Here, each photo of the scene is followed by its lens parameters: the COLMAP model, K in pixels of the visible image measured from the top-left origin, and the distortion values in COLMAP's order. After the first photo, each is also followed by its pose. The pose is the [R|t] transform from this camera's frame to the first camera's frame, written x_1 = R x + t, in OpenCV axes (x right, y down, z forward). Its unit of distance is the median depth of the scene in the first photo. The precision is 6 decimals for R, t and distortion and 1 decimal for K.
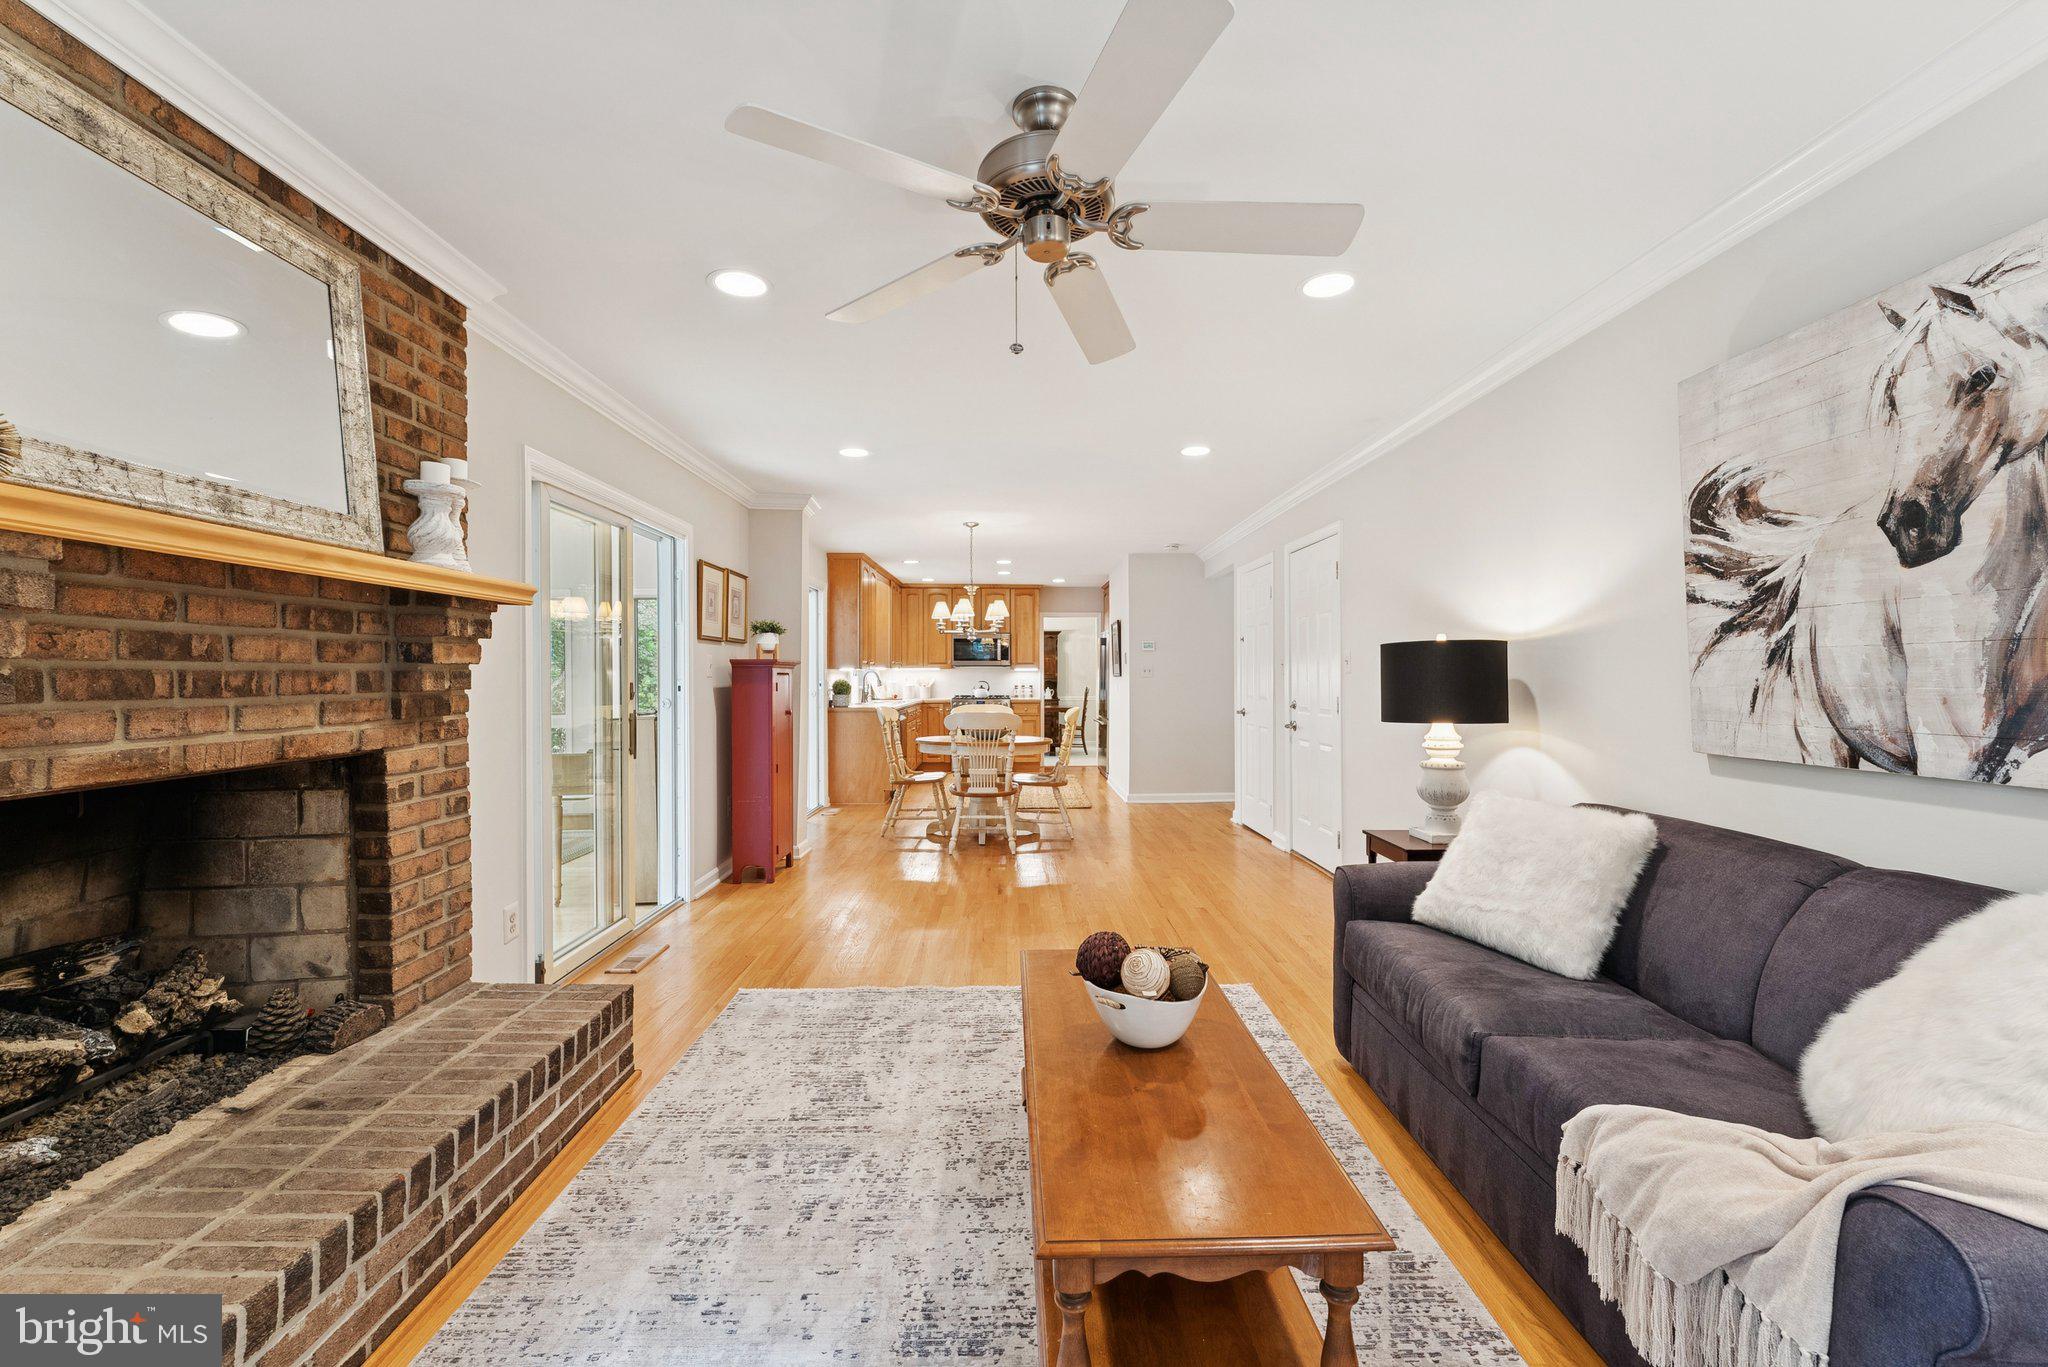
lens RADIAL K [[826.1, 0, 1023.5], [0, 826.1, 685.1], [0, 0, 1]] dist [0.000869, -0.000096]
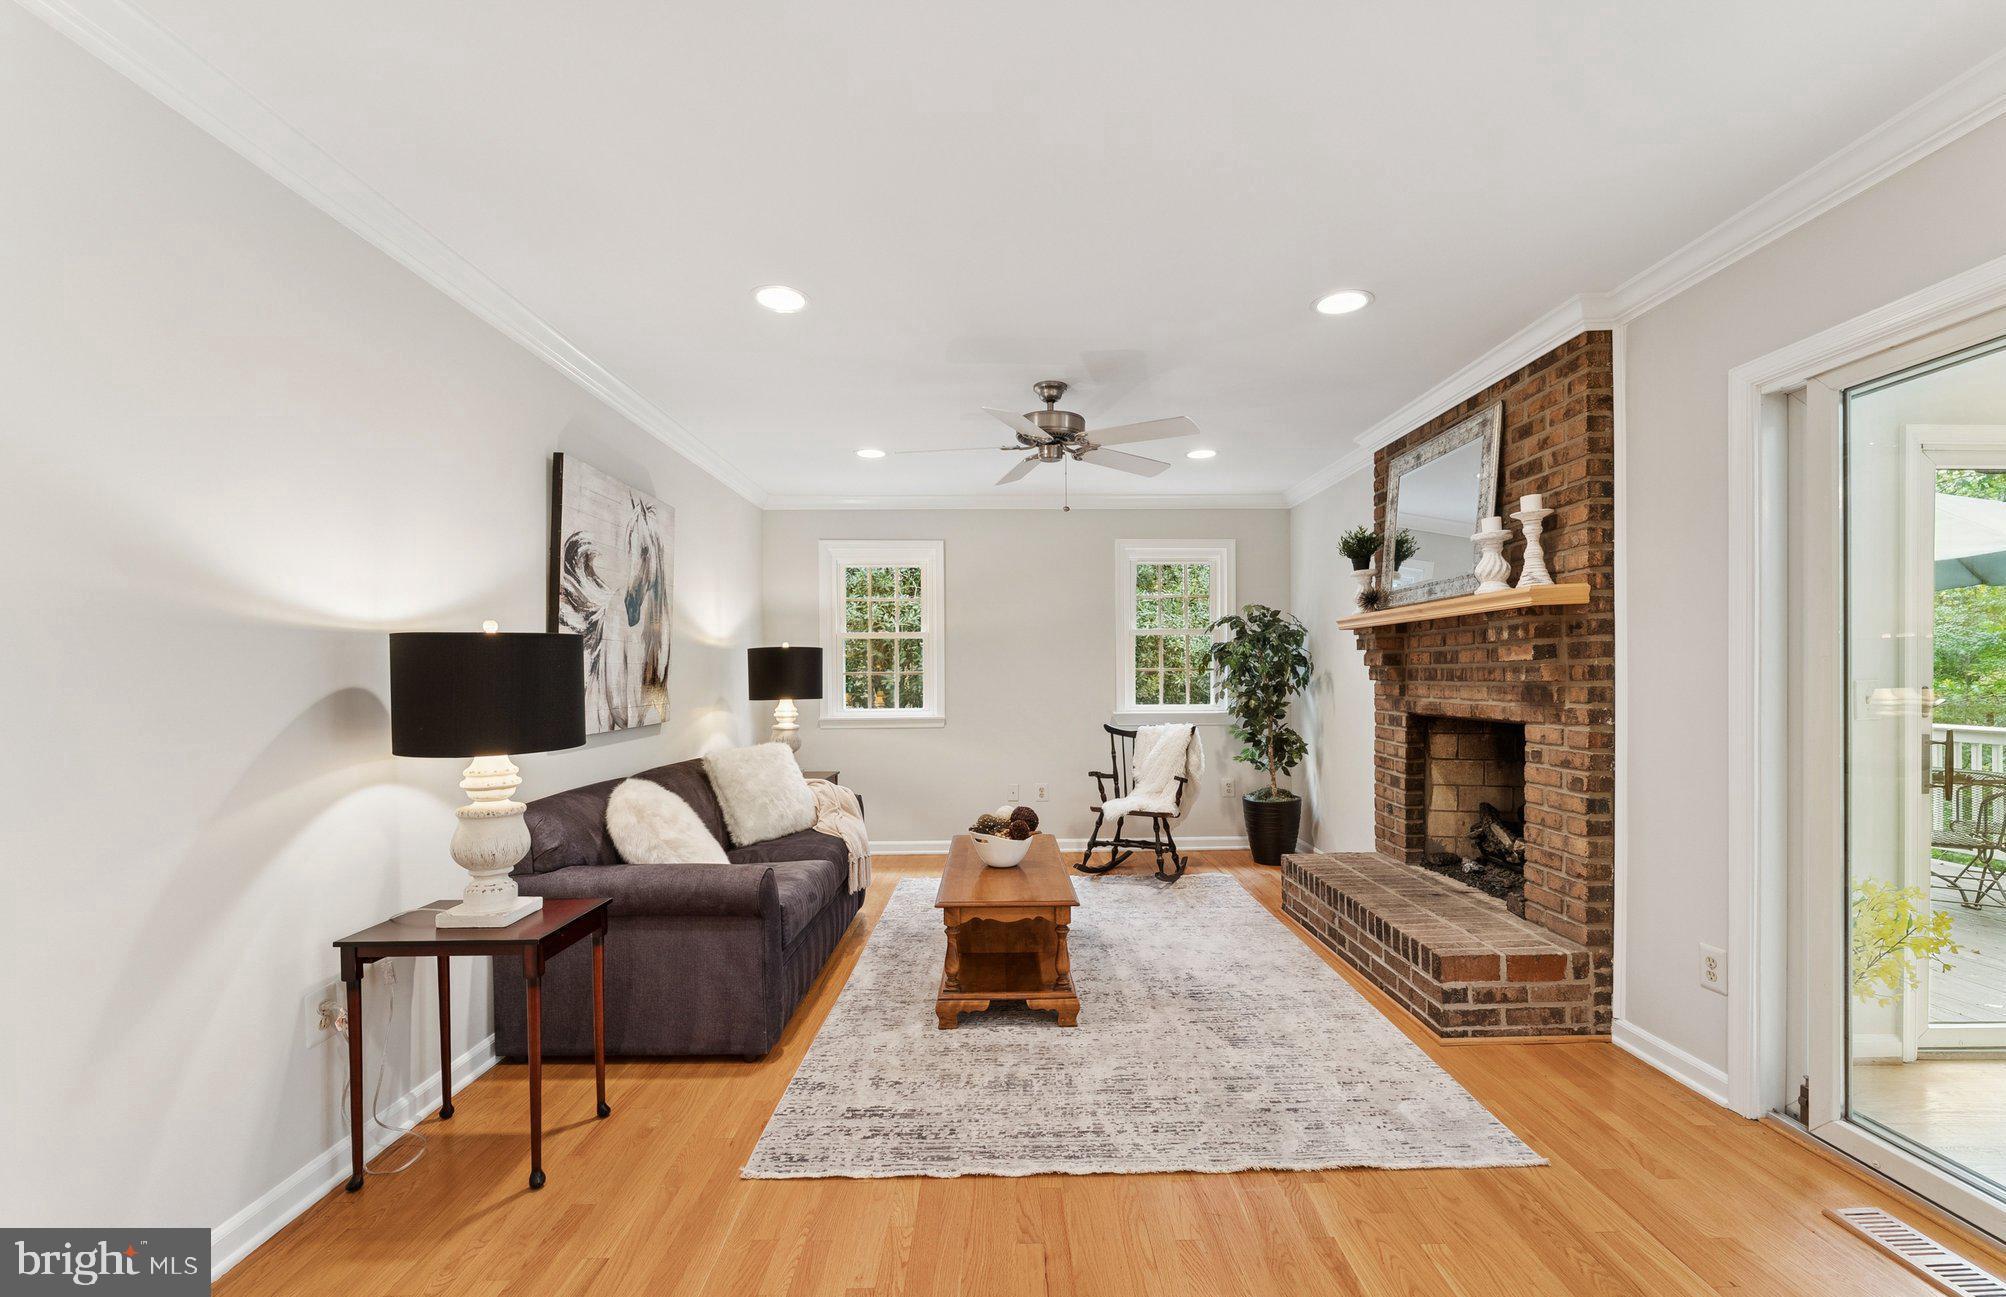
lens RADIAL K [[832.2, 0, 1011.6], [0, 832.2, 684.5], [0, 0, 1]] dist [0.000103, 0.000003]
pose [[-0.999943, 0.010512, 0.001960, 0.096592], [0.010555, 0.999678, 0.023093, -0.028327], [-0.001717, 0.023112, -0.999731, 2.404607]]
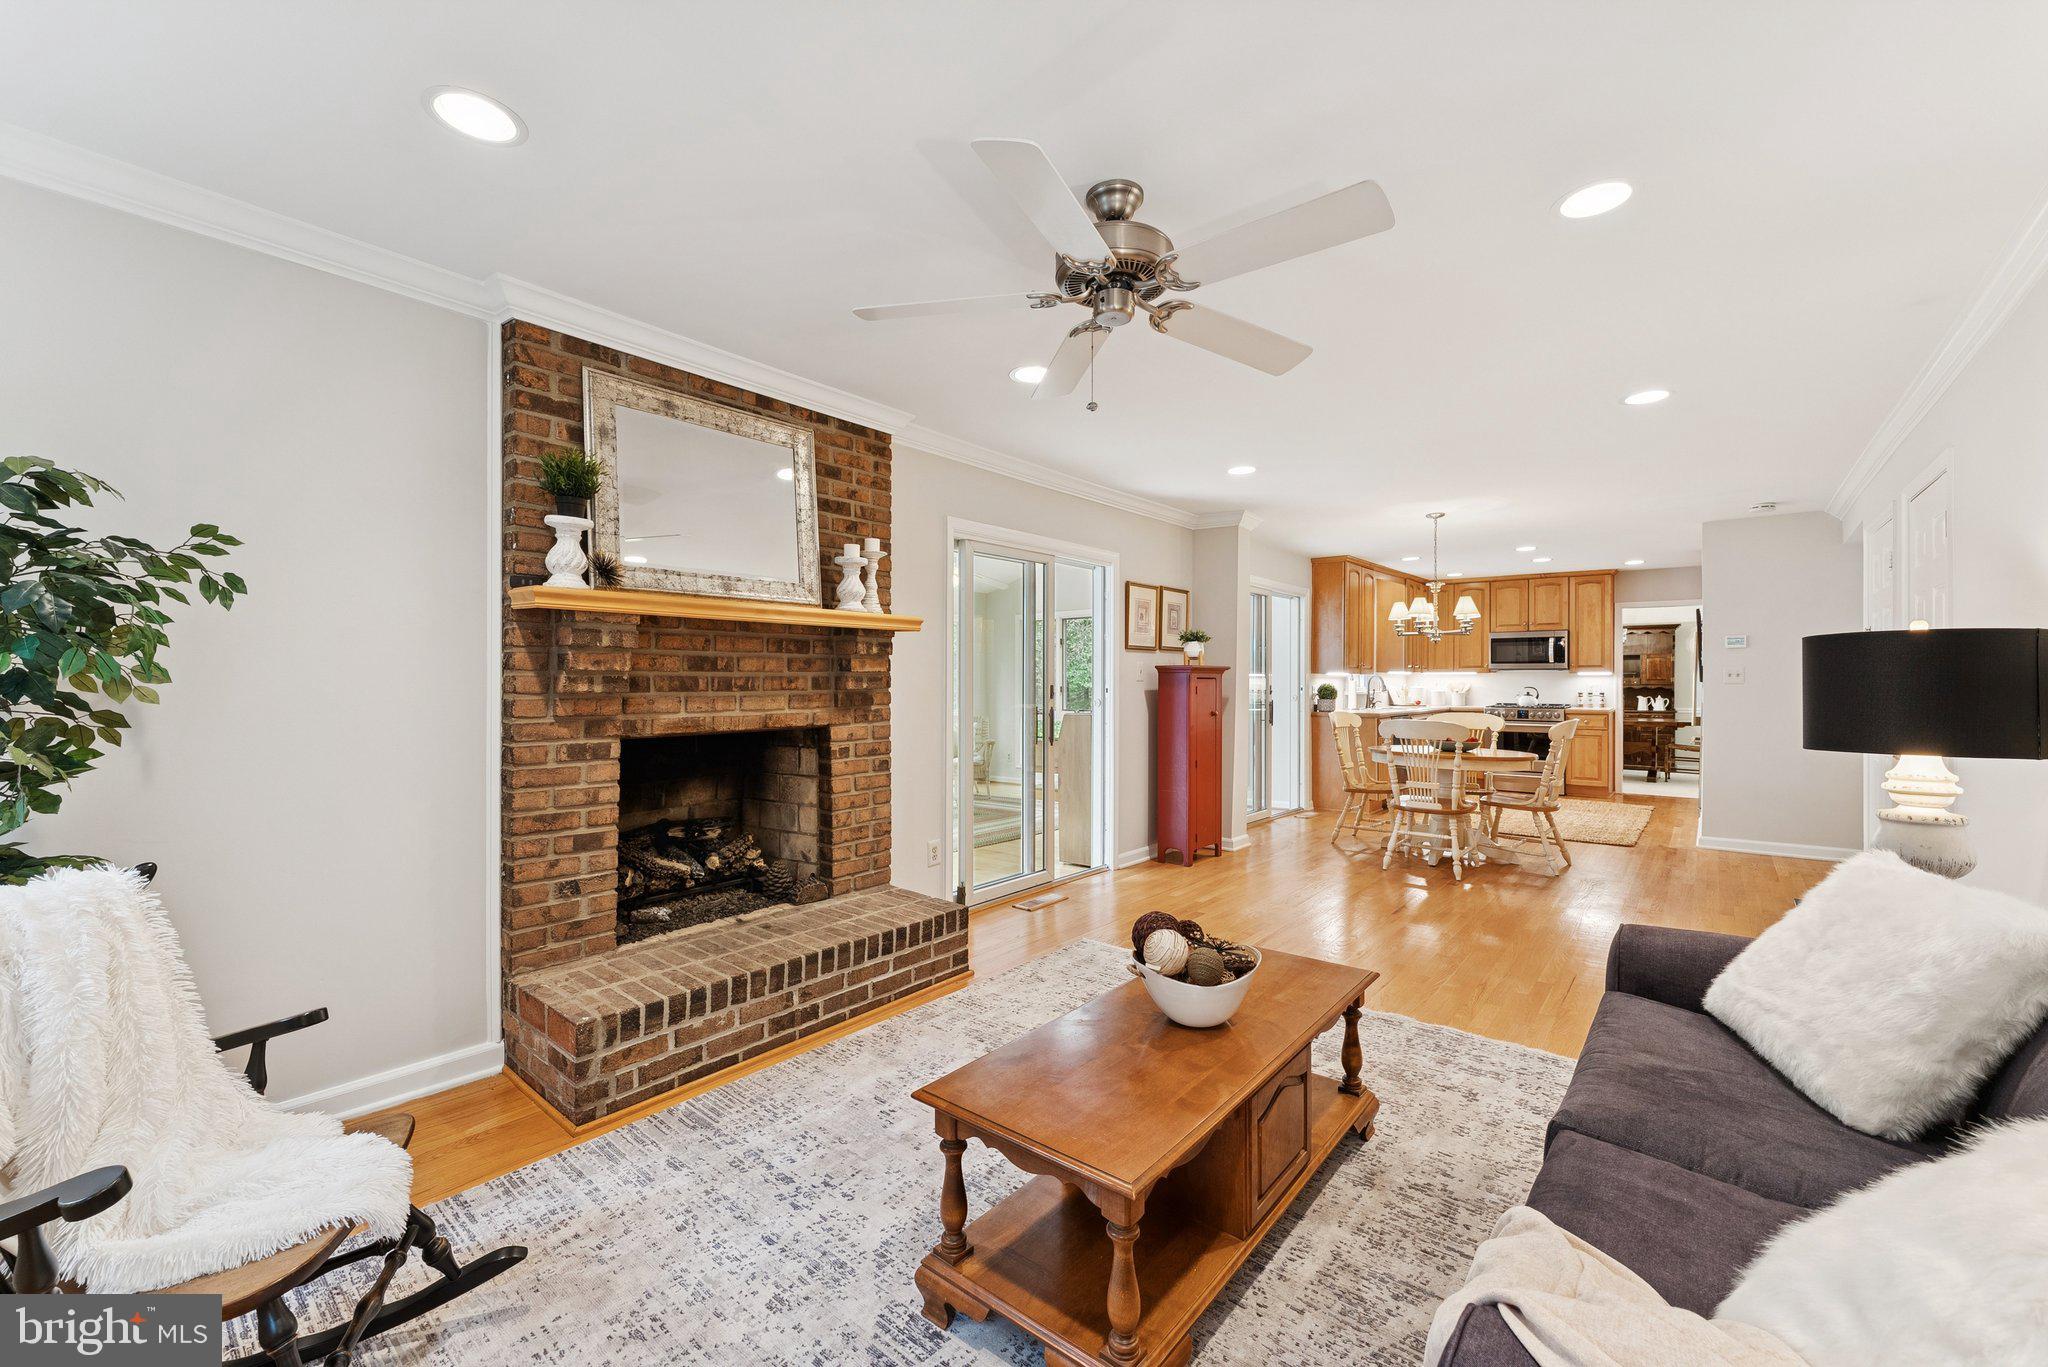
lens RADIAL K [[823.1, 0, 1024.0], [0, 823.1, 683.5], [0, 0, 1]] dist [0.001436, -0.000306]
pose [[0.756818, 0.005567, -0.653602, 0.557263], [-0.010062, 0.999944, -0.003134, -0.002337], [0.653548, 0.008948, 0.756832, 0.033439]]
